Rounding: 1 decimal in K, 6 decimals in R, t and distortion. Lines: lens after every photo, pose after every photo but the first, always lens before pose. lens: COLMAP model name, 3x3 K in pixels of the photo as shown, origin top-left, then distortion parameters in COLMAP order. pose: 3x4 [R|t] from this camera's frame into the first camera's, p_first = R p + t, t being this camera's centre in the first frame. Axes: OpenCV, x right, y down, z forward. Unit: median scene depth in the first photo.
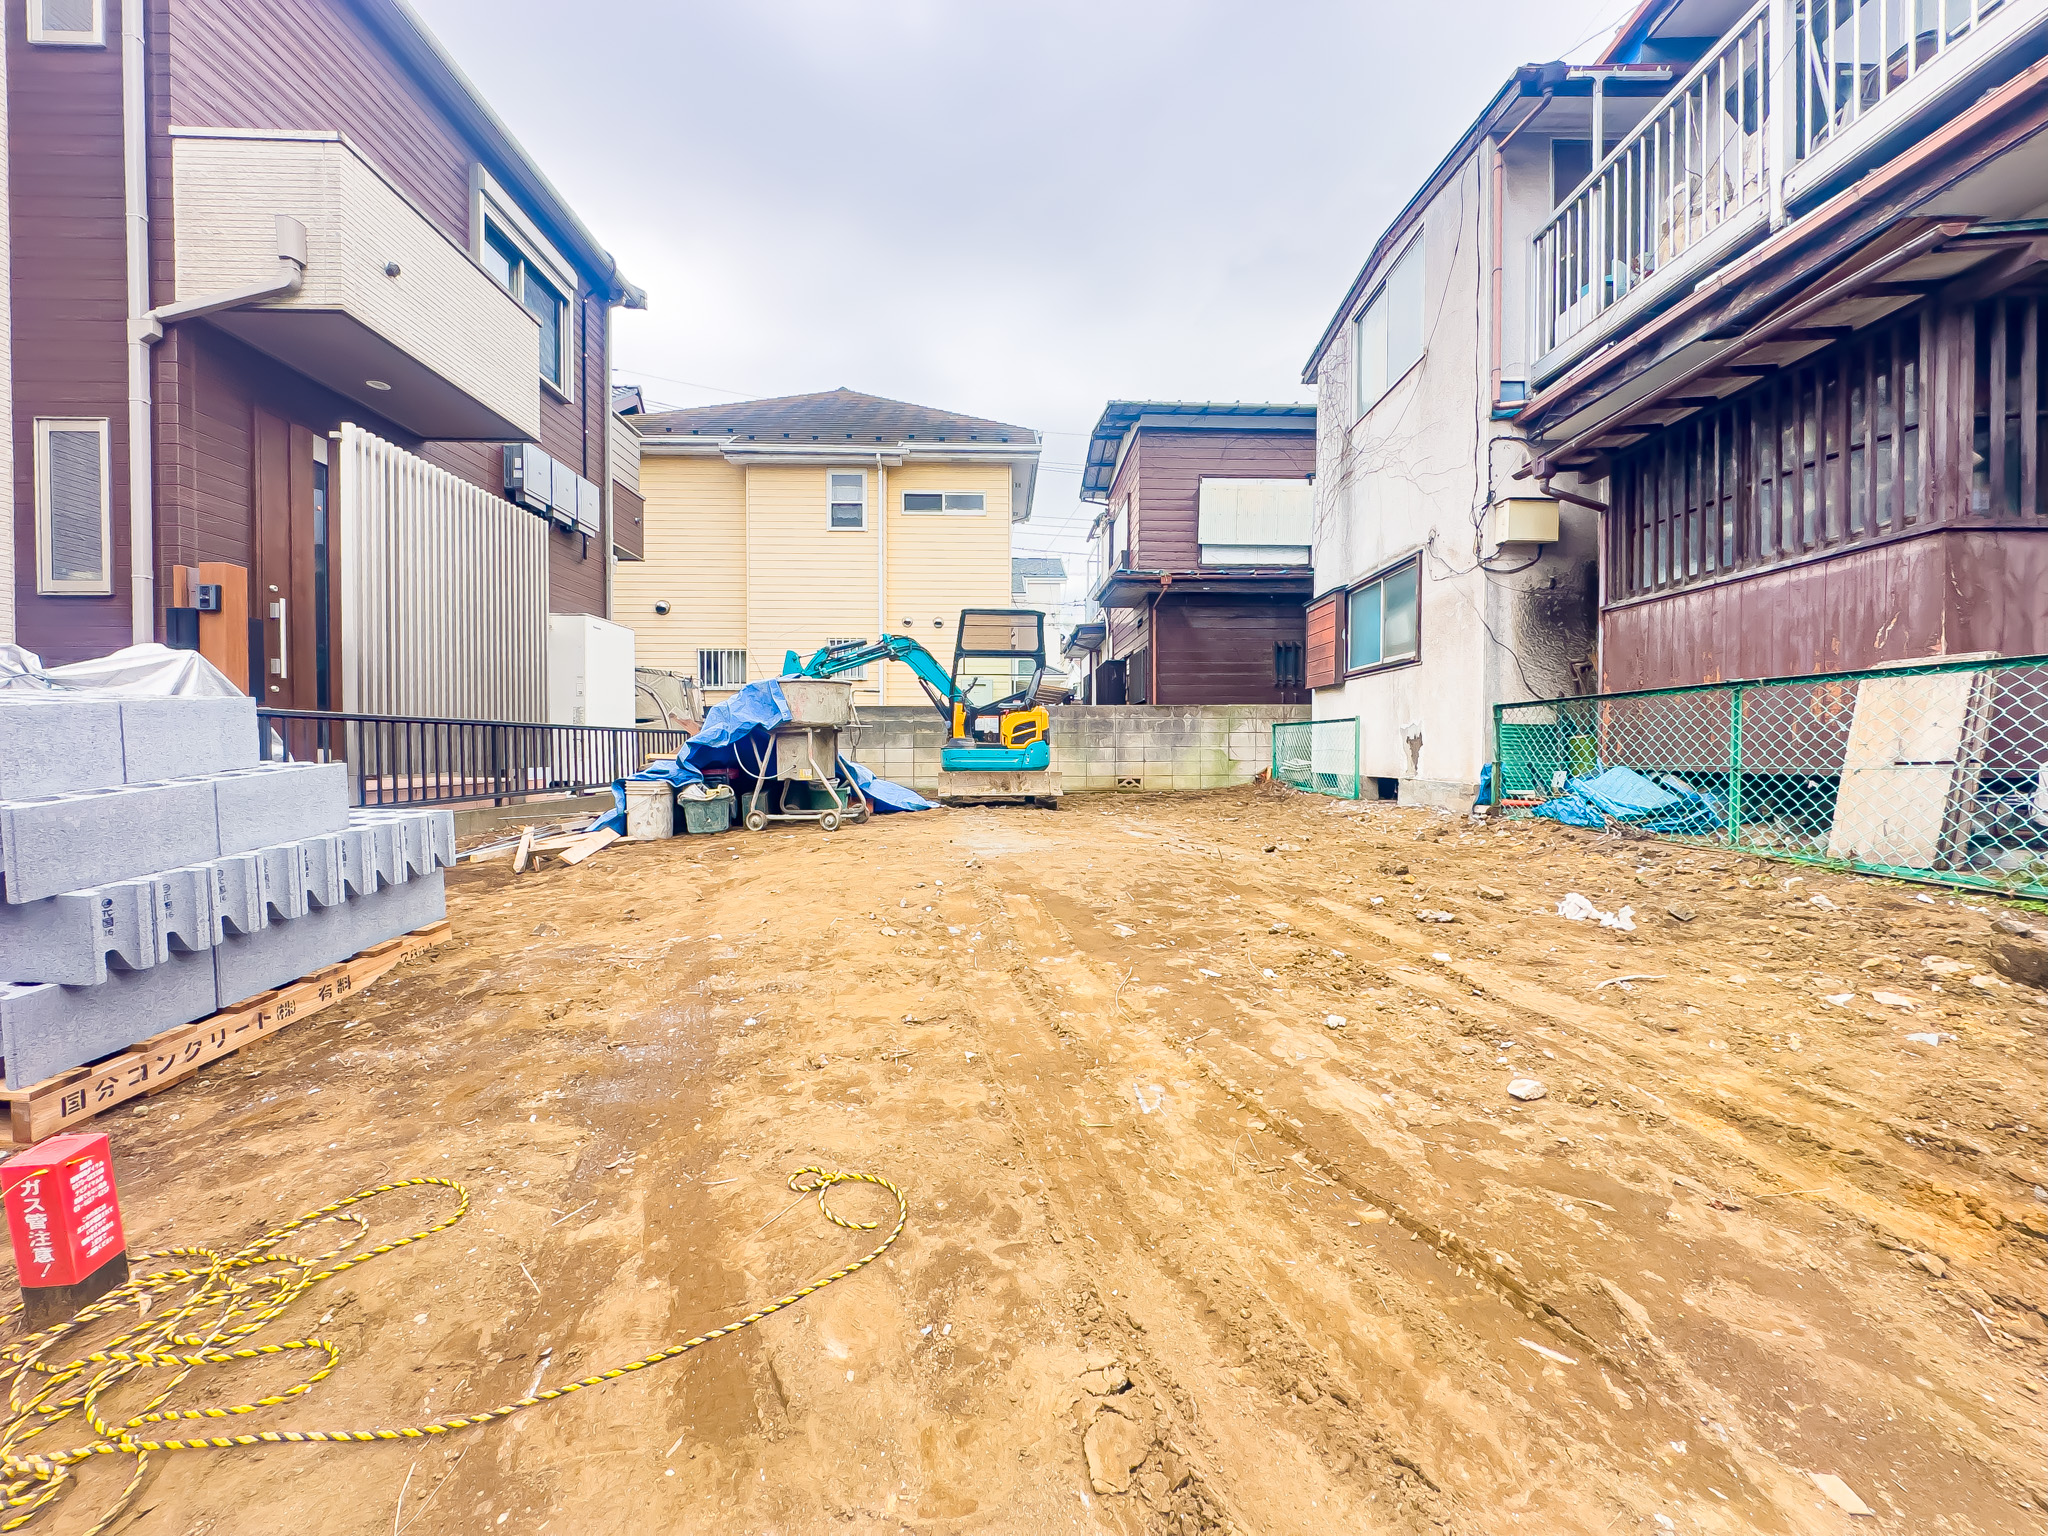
lens RADIAL K [[811.9, 0, 1026.0], [0, 811.9, 768.2], [0, 0, 1]] dist [-0.004310, 0.000875]
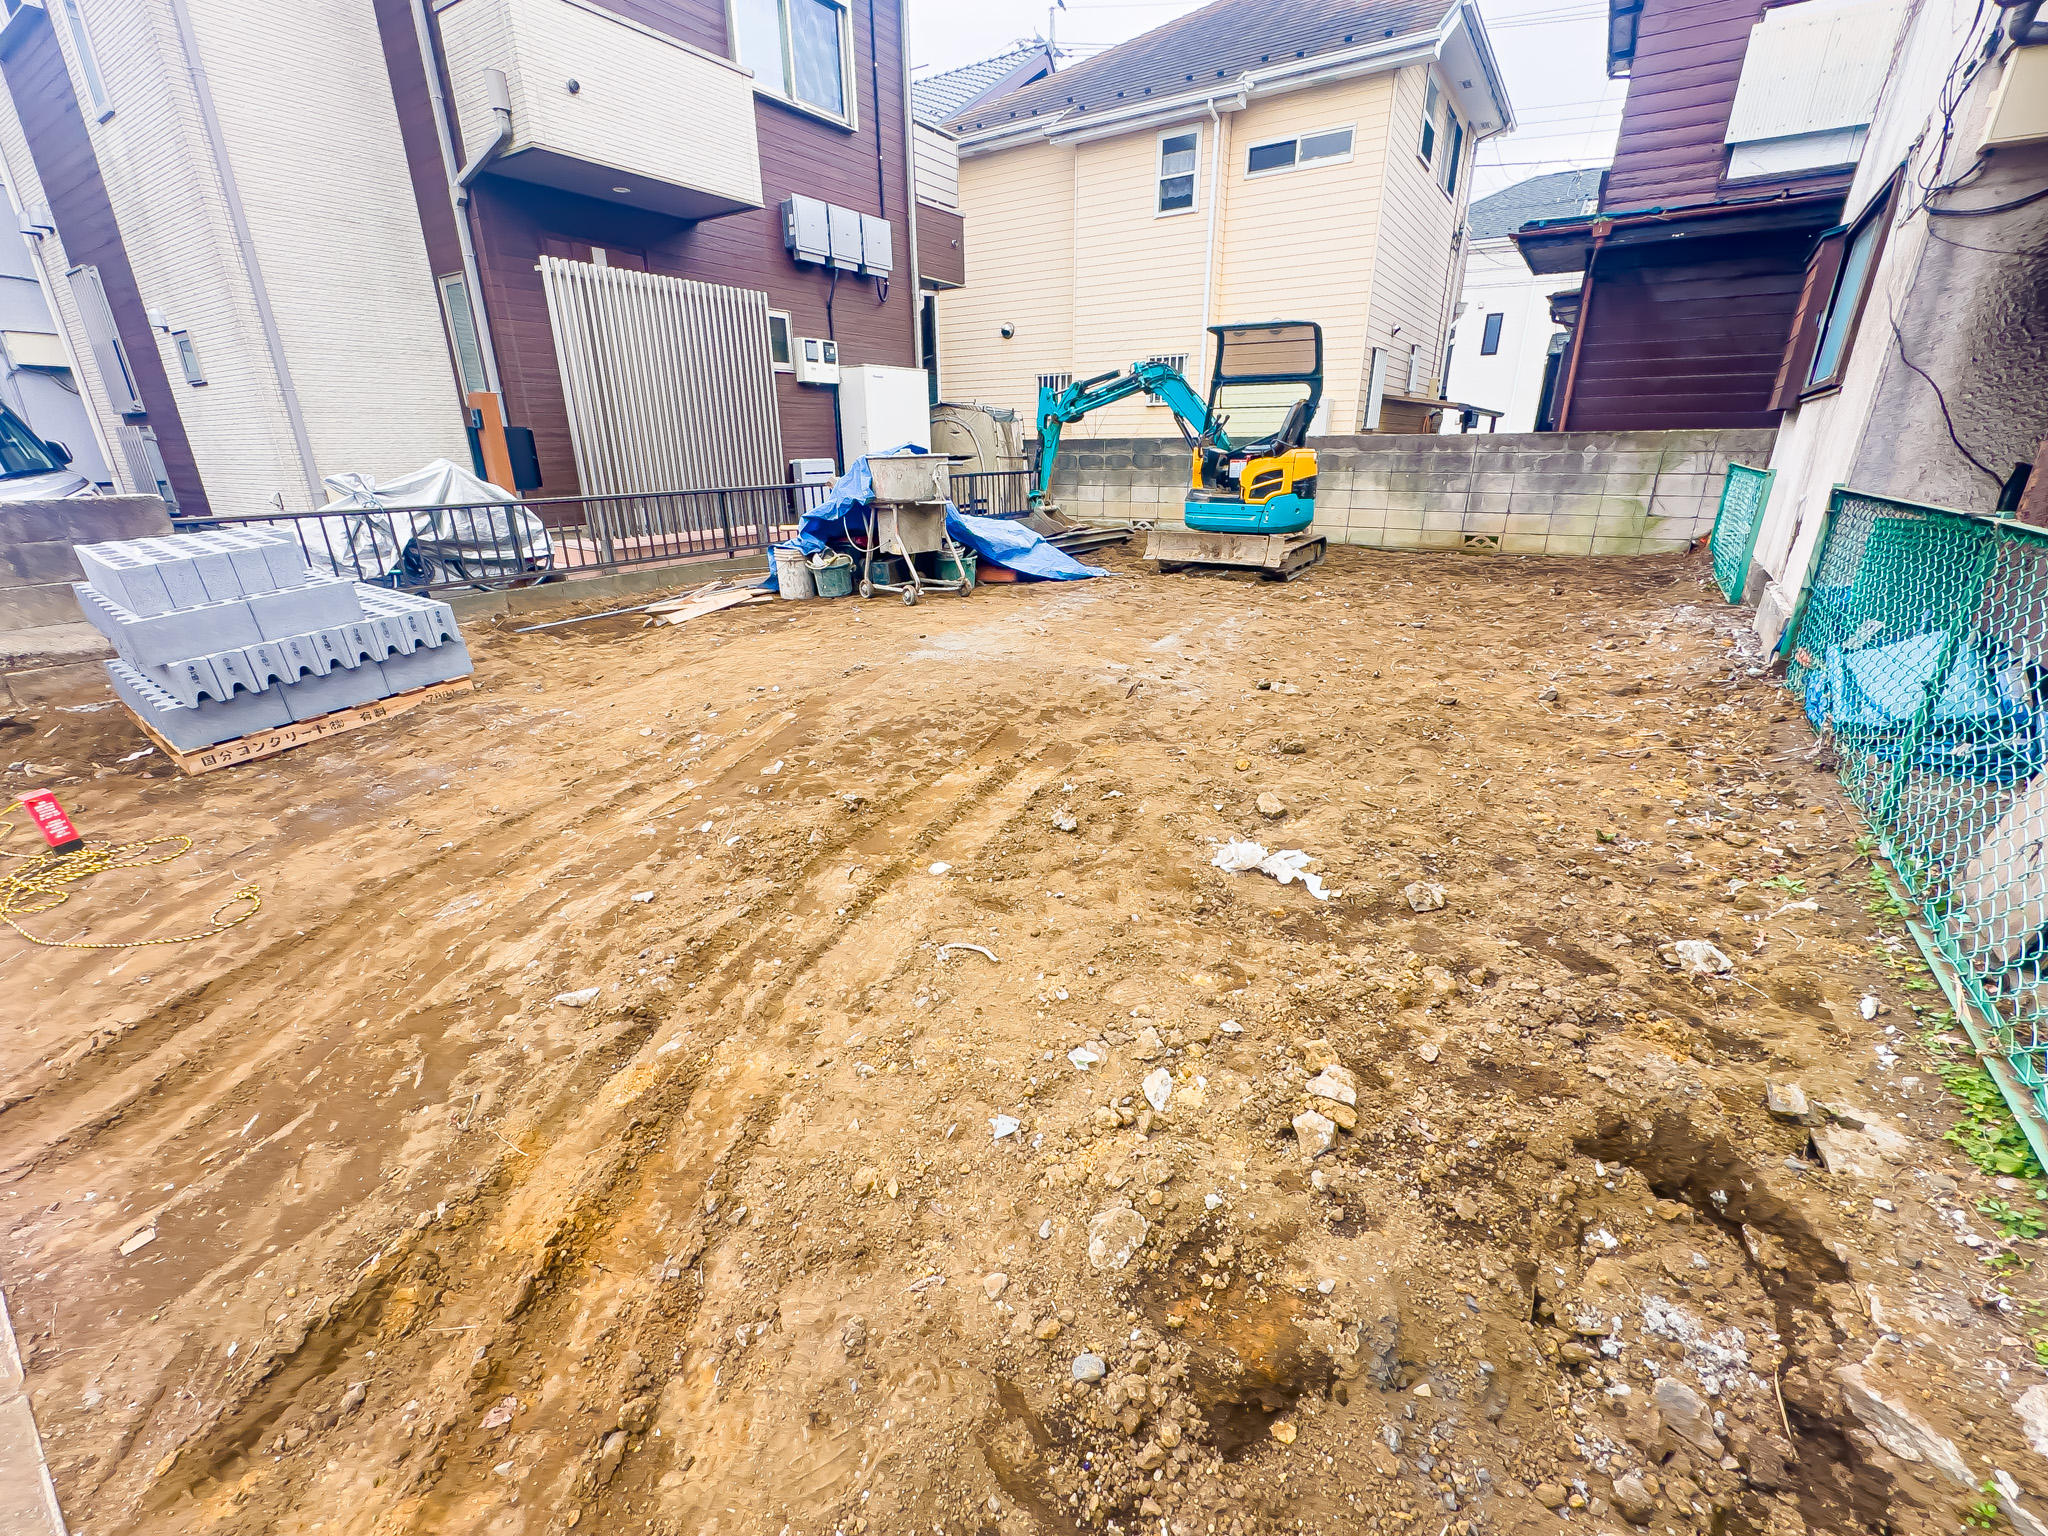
lens RADIAL K [[844.6, 0, 1032.8], [0, 844.6, 768.5], [0, 0, 1]] dist [-0.004502, 0.000958]
pose [[0.815477, 0.203343, -0.541894, 0.576294], [-0.008066, 0.940155, 0.340651, -0.108344], [0.578734, -0.273422, 0.768315, 0.179252]]
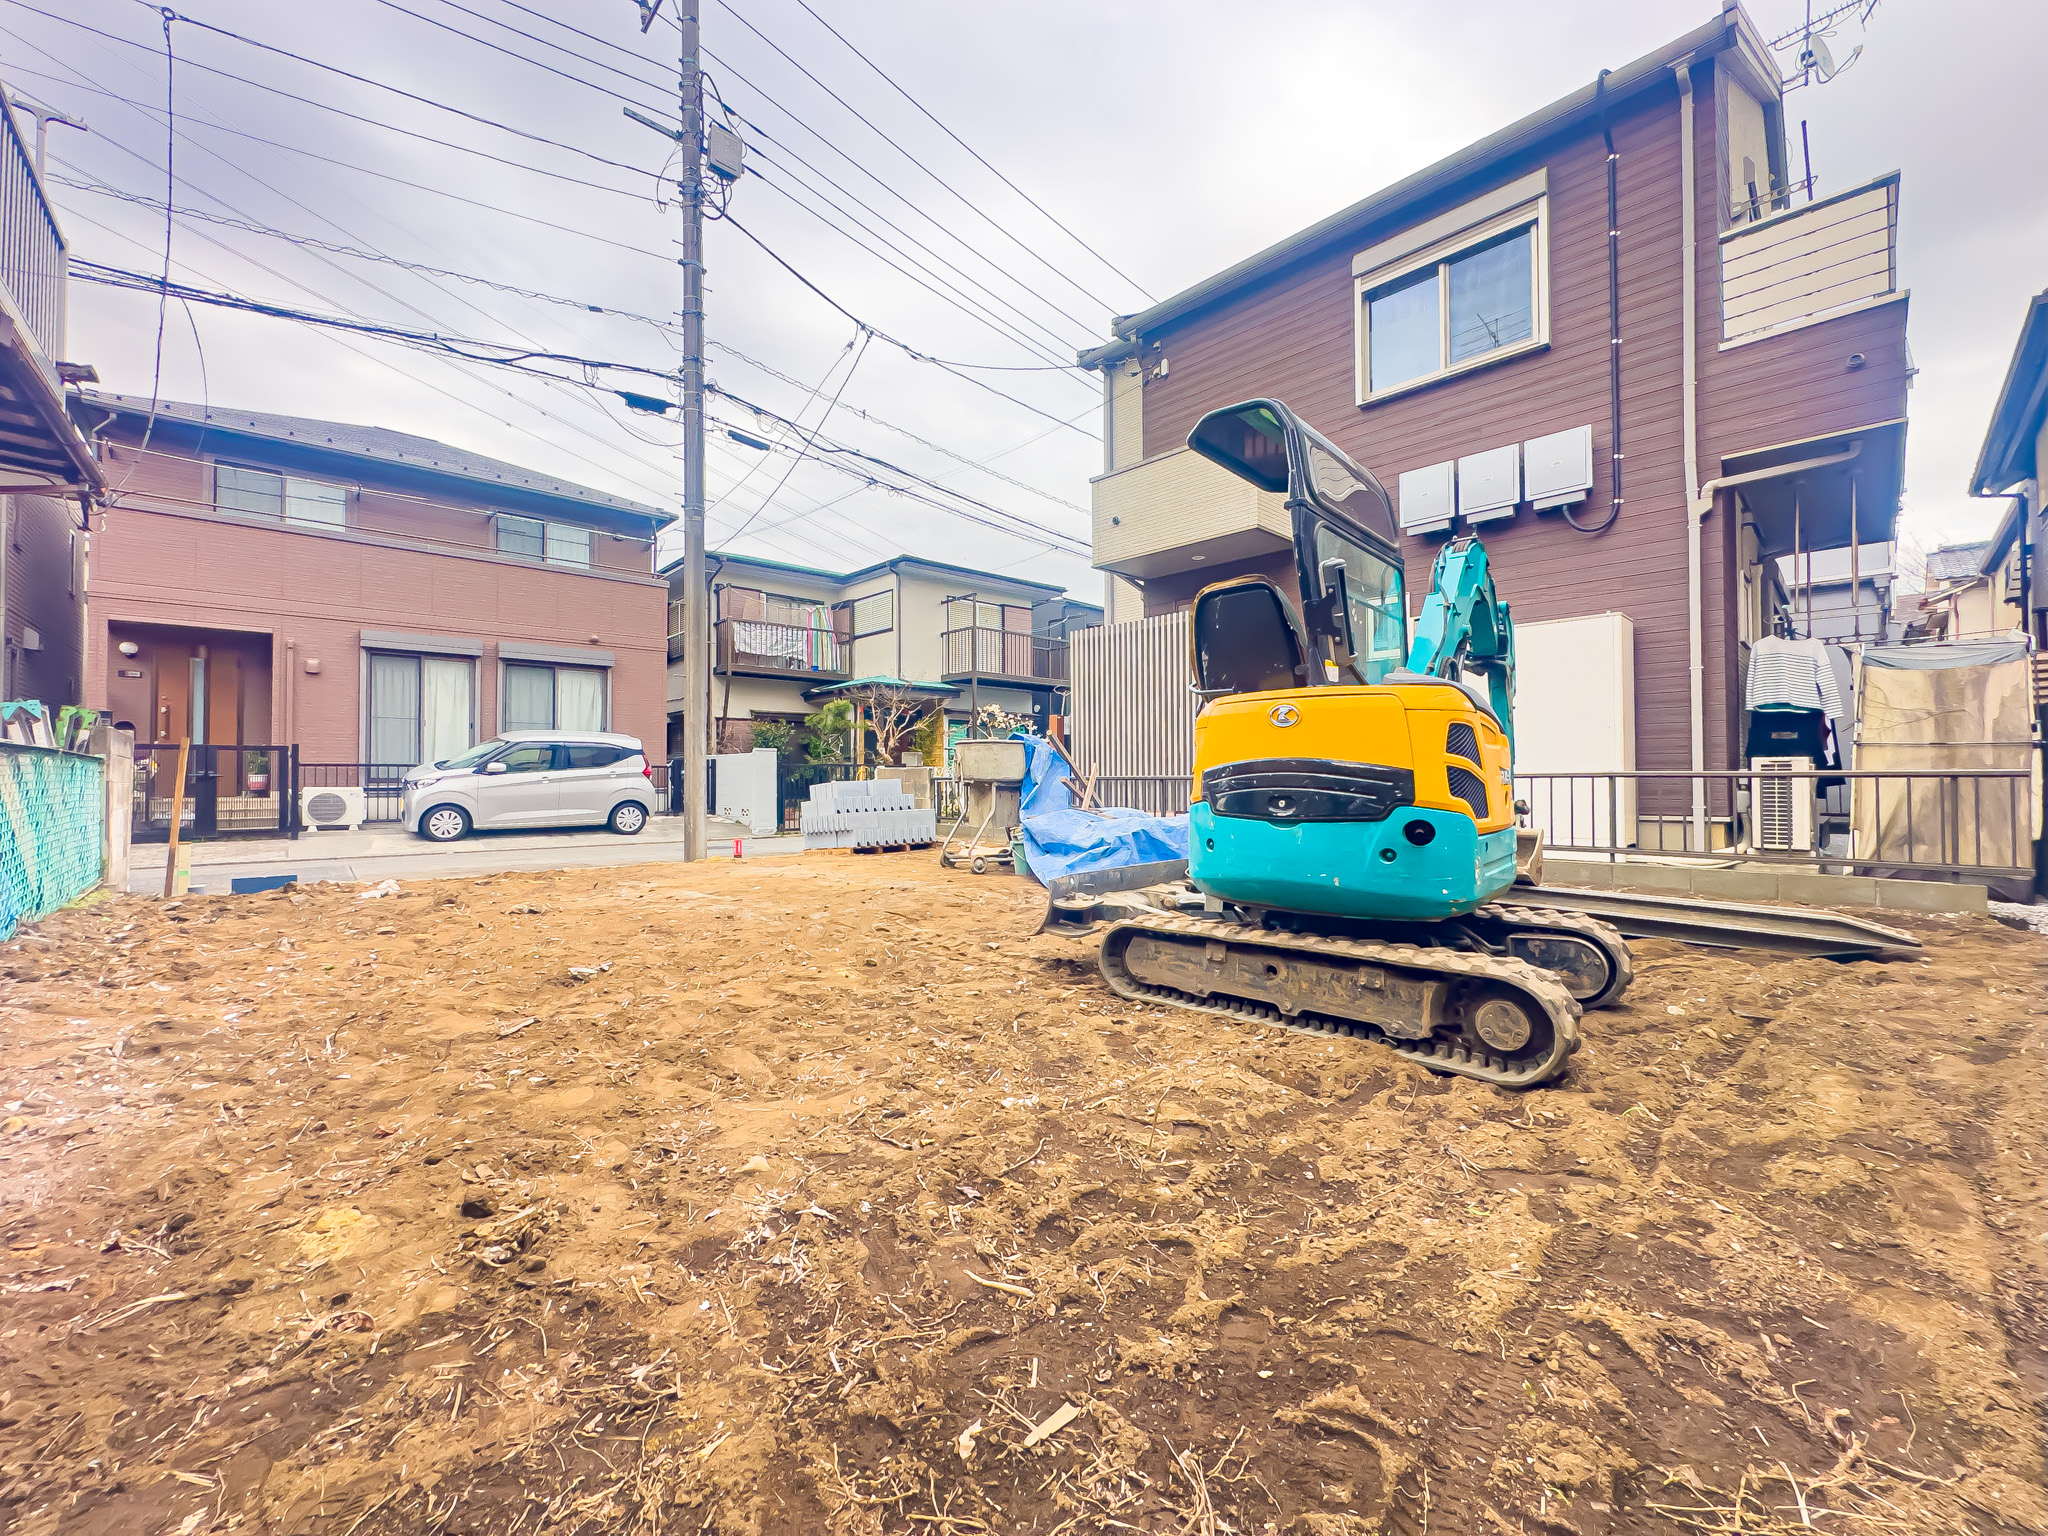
lens RADIAL K [[811.9, 0, 1022.4], [0, 811.9, 767.8], [0, 0, 1]] dist [-0.004310, 0.000875]
pose [[-0.732892, -0.002881, -0.680339, 0.524624], [-0.009039, 0.999944, 0.005504, -0.087344], [0.680285, 0.010183, -0.732877, 2.047315]]
